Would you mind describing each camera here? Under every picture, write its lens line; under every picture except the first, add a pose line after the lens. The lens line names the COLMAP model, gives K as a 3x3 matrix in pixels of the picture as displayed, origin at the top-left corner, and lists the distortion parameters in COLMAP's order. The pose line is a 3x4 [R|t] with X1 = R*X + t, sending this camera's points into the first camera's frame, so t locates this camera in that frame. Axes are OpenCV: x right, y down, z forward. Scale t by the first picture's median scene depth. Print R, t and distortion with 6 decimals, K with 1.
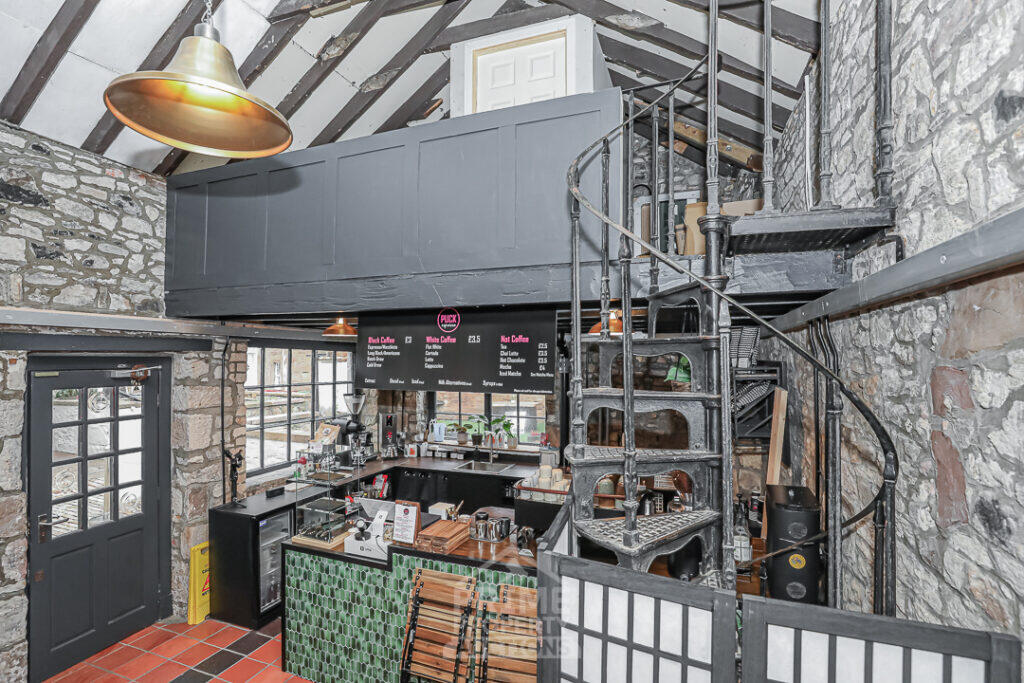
lens RADIAL K [[477.8, 0, 515.8], [0, 477.8, 349.9], [0, 0, 1]] dist [-0.036672, 0.010002]
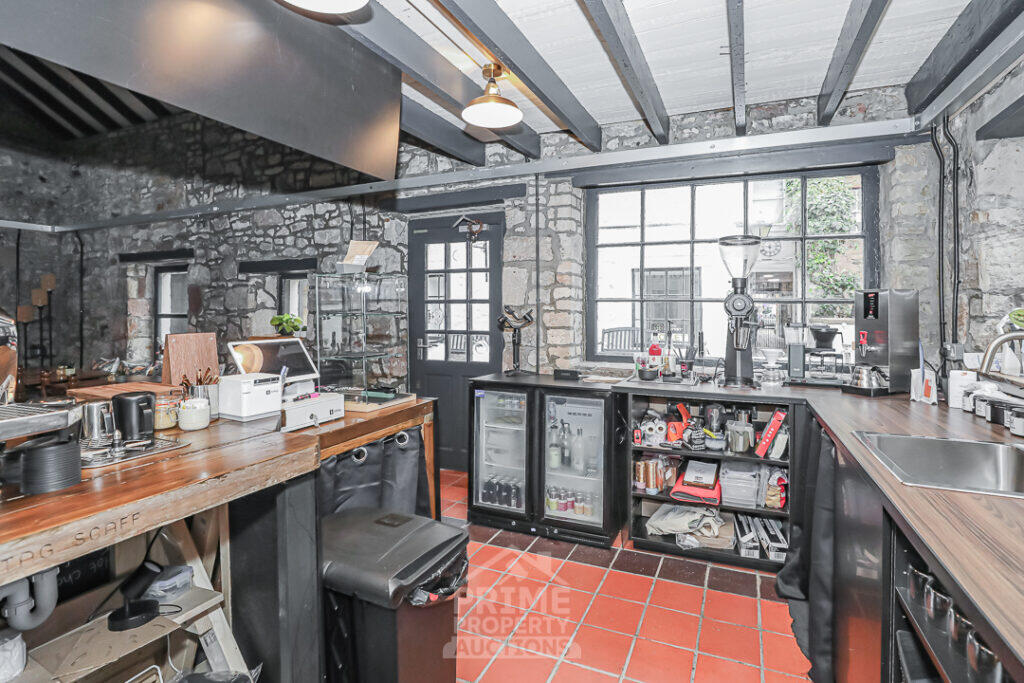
lens RADIAL K [[477.8, 0, 531.1], [0, 477.8, 311.5], [0, 0, 1]] dist [-0.036672, 0.010002]
pose [[-0.058884, -0.006942, -0.998241, 0.298905], [0.015945, 0.999842, -0.007894, 0.279239], [0.998137, -0.016382, -0.058764, 1.319881]]
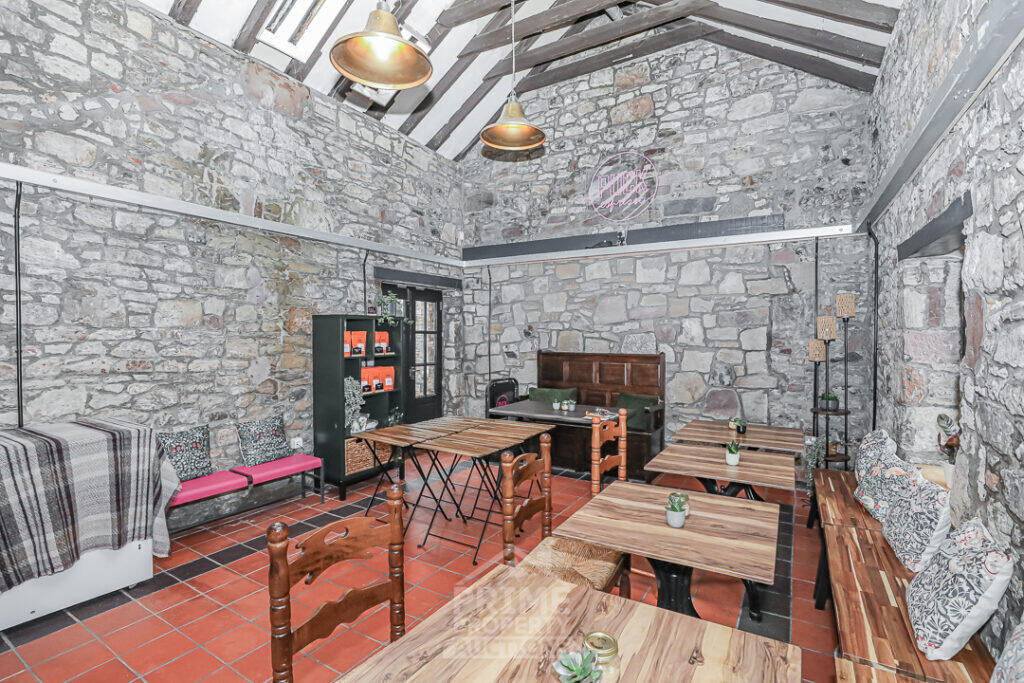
lens RADIAL K [[477.8, 0, 526.5], [0, 477.8, 342.0], [0, 0, 1]] dist [-0.036672, 0.010002]
pose [[-0.982829, -0.009562, 0.184270, -0.783750], [-0.009004, 0.999952, 0.003863, 0.223115], [-0.184298, 0.002137, -0.982868, 0.755980]]
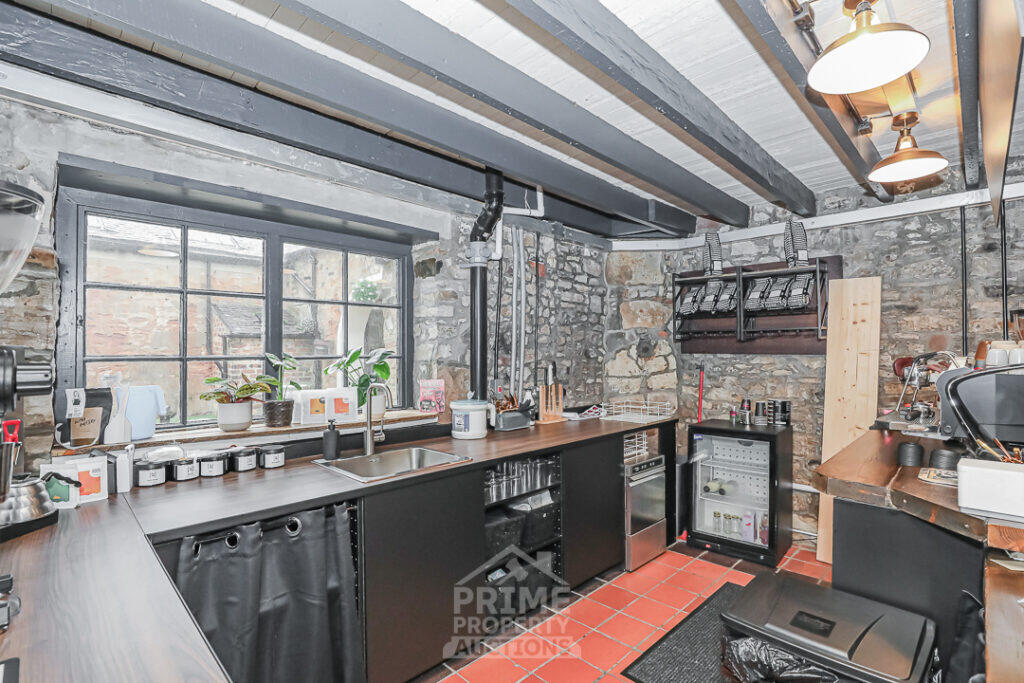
lens RADIAL K [[477.8, 0, 497.0], [0, 477.8, 345.3], [0, 0, 1]] dist [-0.036672, 0.010002]
pose [[0.444470, 0.008907, 0.895750, -0.683230], [-0.010330, 0.999935, -0.004818, 0.241147], [-0.895734, -0.007111, 0.444533, 1.227699]]
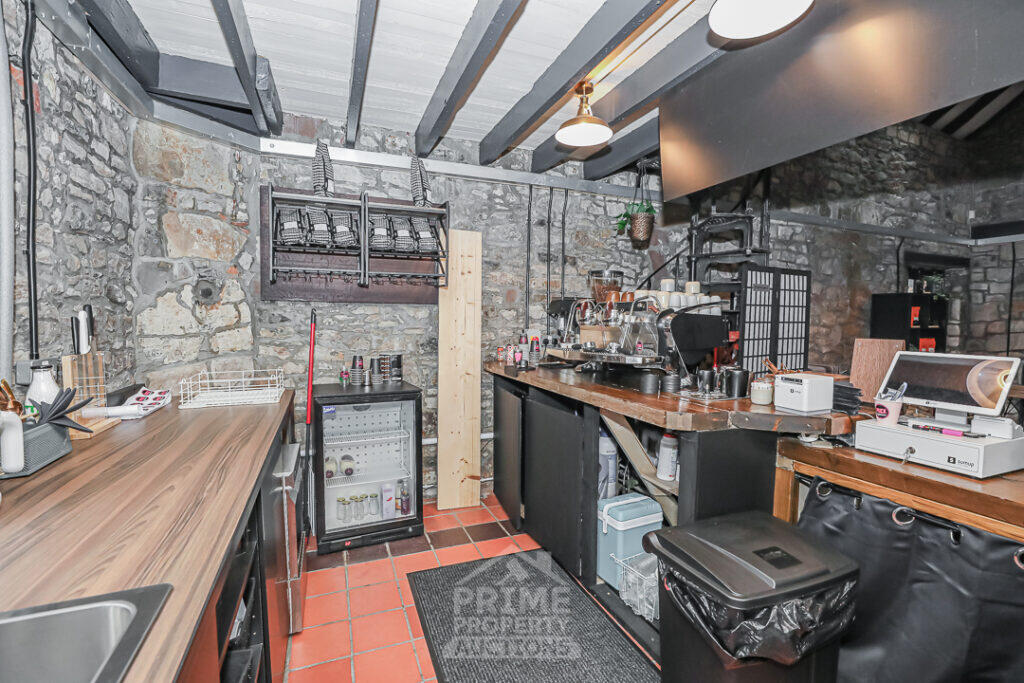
lens RADIAL K [[477.8, 0, 521.1], [0, 477.8, 344.5], [0, 0, 1]] dist [-0.036672, 0.010002]
pose [[-0.673712, -0.050195, 0.737287, -0.329657], [-0.020862, 0.998585, 0.048922, 0.281623], [-0.738699, 0.017578, -0.673806, 1.597486]]
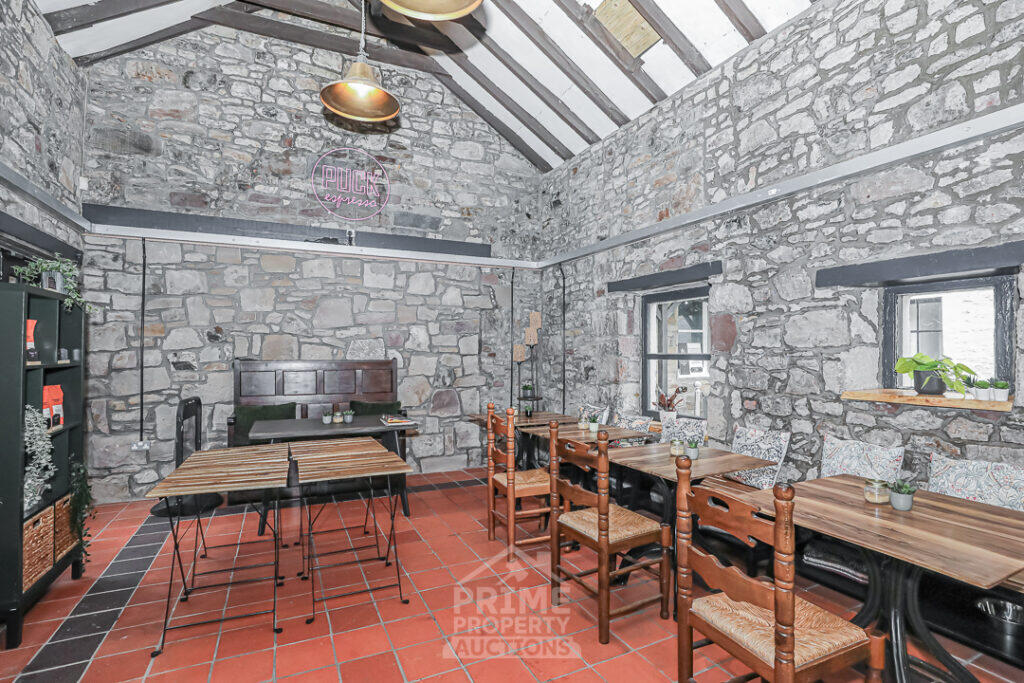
lens RADIAL K [[477.8, 0, 506.3], [0, 477.8, 346.7], [0, 0, 1]] dist [-0.036672, 0.010002]
pose [[-0.709785, -0.016265, -0.704231, -0.066241], [0.004665, 0.999603, -0.027788, 0.268578], [0.704403, -0.023009, -0.709427, 0.523117]]
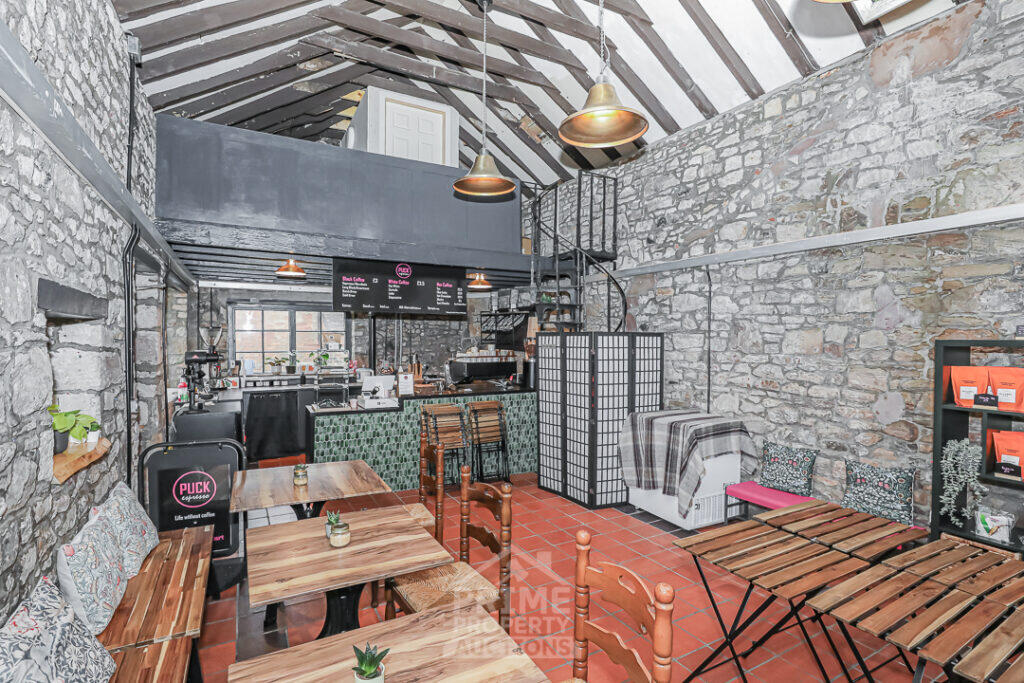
lens RADIAL K [[477.8, 0, 504.3], [0, 477.8, 346.0], [0, 0, 1]] dist [-0.036672, 0.010002]
pose [[0.660678, -0.014693, 0.750526, -1.197693], [-0.012022, 0.999473, 0.030150, 0.151705], [-0.750574, -0.028942, 0.660153, -0.397664]]
